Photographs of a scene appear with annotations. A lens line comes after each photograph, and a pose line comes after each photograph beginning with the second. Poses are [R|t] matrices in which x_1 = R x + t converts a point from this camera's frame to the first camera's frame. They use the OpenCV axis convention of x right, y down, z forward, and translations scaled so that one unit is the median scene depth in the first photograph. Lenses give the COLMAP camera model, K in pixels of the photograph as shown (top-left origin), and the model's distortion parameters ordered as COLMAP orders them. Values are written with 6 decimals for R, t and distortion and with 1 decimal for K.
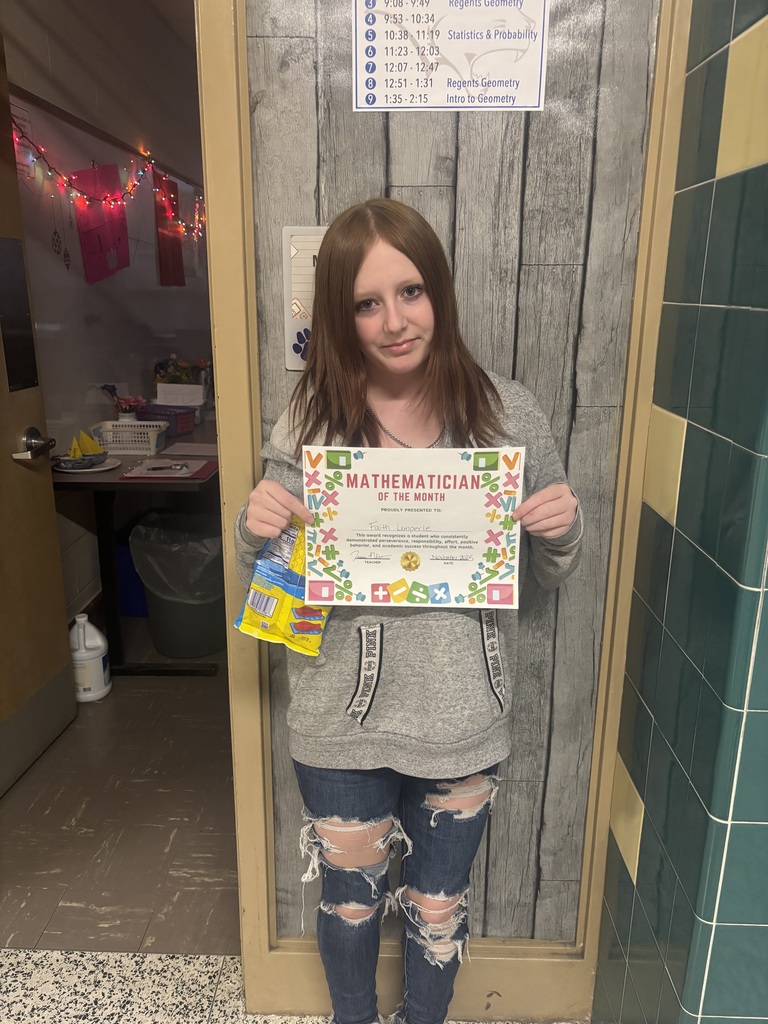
lens RADIAL K [[785.4, 0, 384.3], [0, 785.4, 507.2], [0, 0, 1]] dist [0.043801, -0.042582]
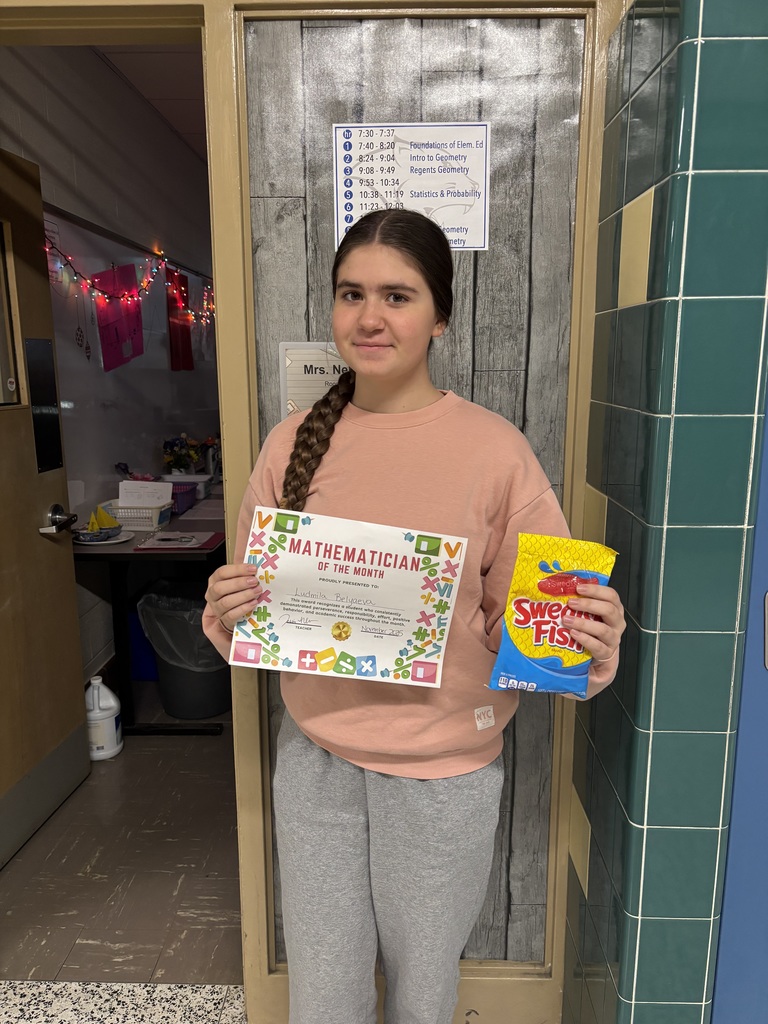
lens RADIAL K [[785.4, 0, 388.9], [0, 785.4, 516.6], [0, 0, 1]] dist [0.043801, -0.042582]
pose [[0.999942, -0.010815, -0.000095, 0.030627], [0.010778, 0.997137, -0.074843, 0.006360], [0.000904, 0.074838, 0.997195, -0.156503]]
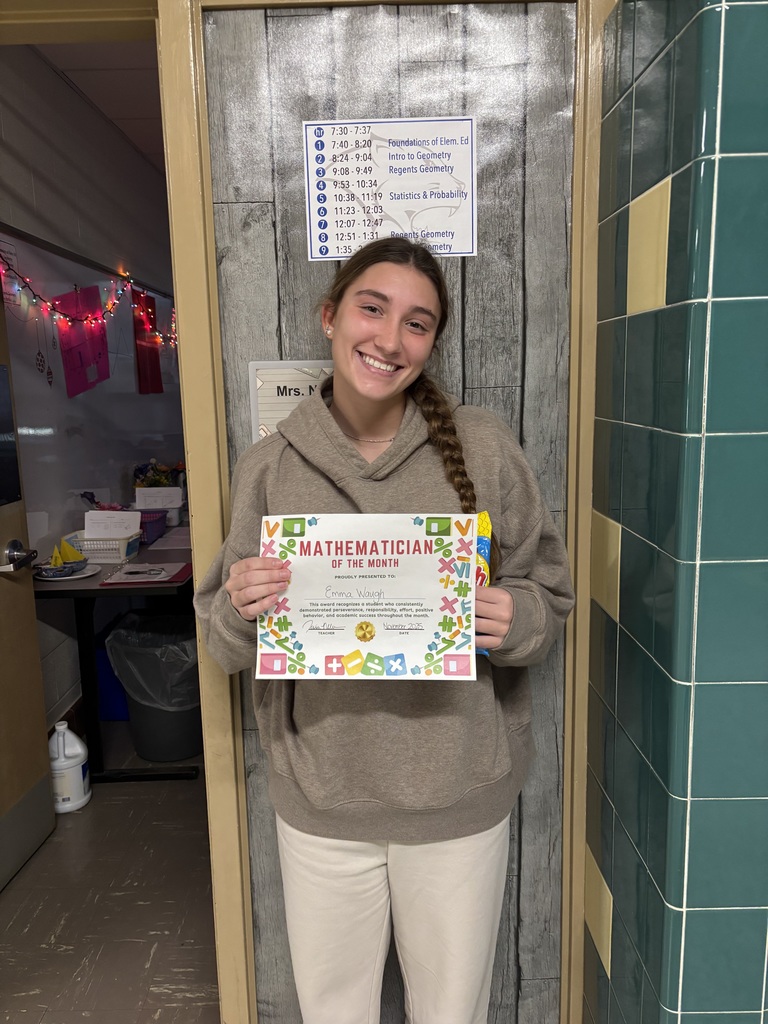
lens RADIAL K [[785.4, 0, 375.9], [0, 785.4, 508.3], [0, 0, 1]] dist [0.043801, -0.042582]
pose [[0.999225, -0.036397, 0.014960, 0.020206], [0.037789, 0.993570, -0.106731, -0.020922], [-0.010979, 0.107213, 0.994175, -0.060541]]
